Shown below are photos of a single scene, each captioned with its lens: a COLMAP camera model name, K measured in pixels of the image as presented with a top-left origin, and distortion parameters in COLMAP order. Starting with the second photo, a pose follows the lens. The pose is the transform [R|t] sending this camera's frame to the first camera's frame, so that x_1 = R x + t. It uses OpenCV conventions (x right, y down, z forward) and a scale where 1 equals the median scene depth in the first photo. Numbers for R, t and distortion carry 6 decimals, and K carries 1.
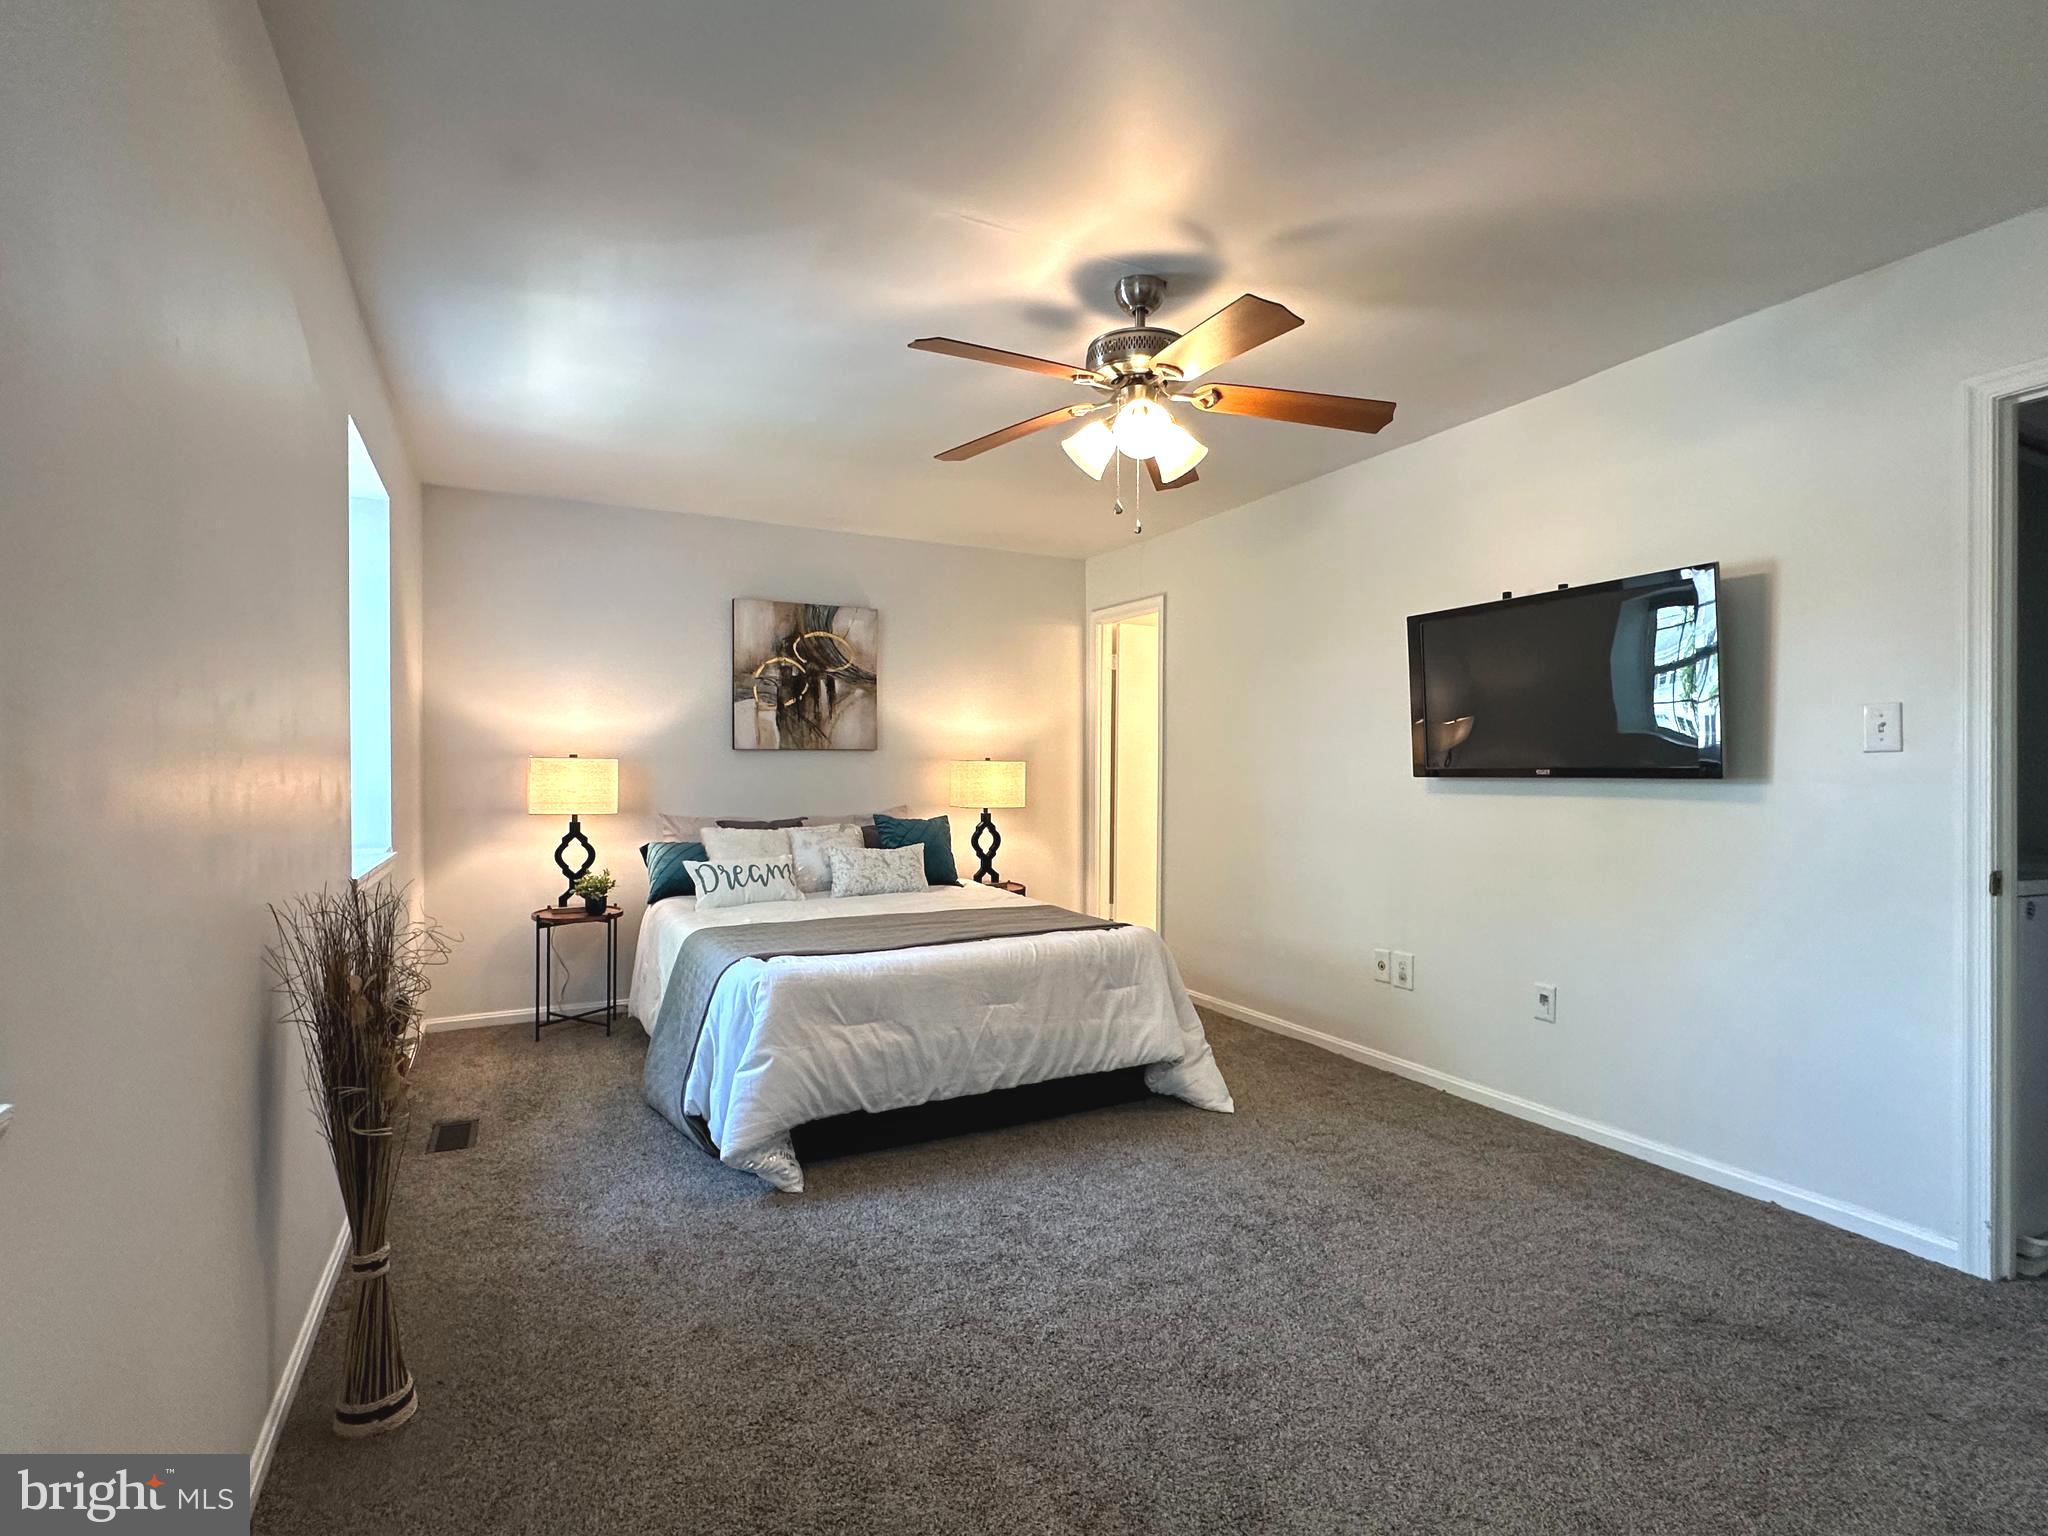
lens RADIAL K [[975.7, 0, 1020.9], [0, 975.7, 778.2], [0, 0, 1]] dist [-0.001094, -0.000241]
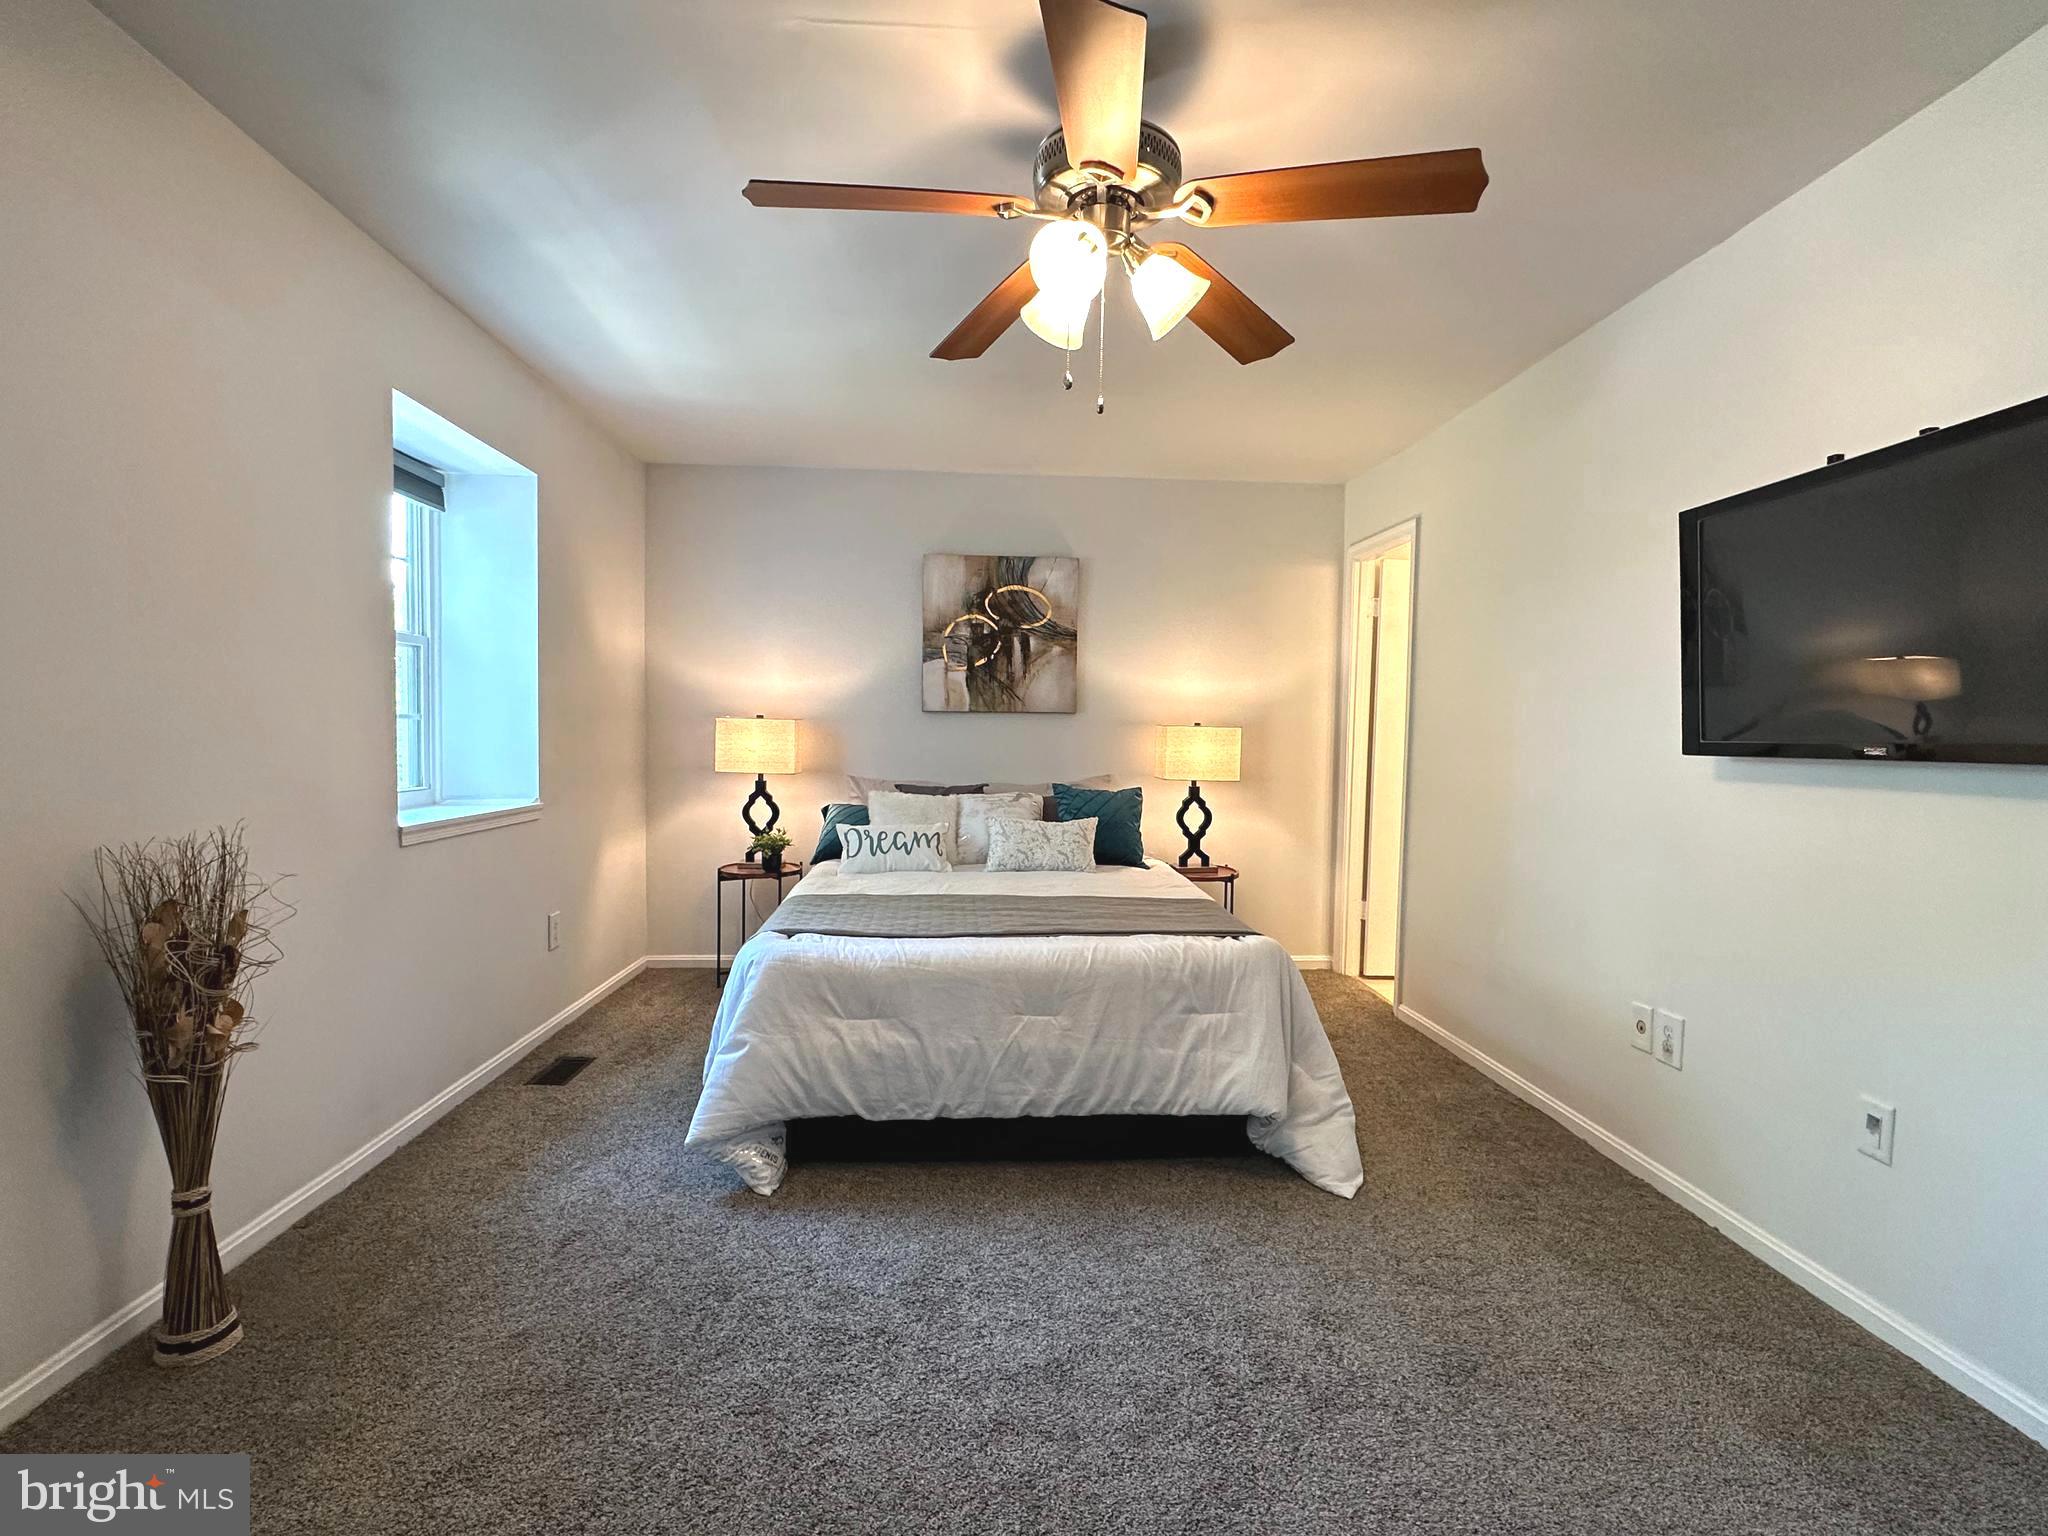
lens RADIAL K [[975.7, 0, 1020.9], [0, 975.7, 778.2], [0, 0, 1]] dist [-0.001094, -0.000241]
pose [[0.912379, 0.032113, -0.408086, 0.251092], [-0.018205, 0.999115, 0.037921, -0.002306], [0.408942, -0.027169, 0.912156, 0.199821]]
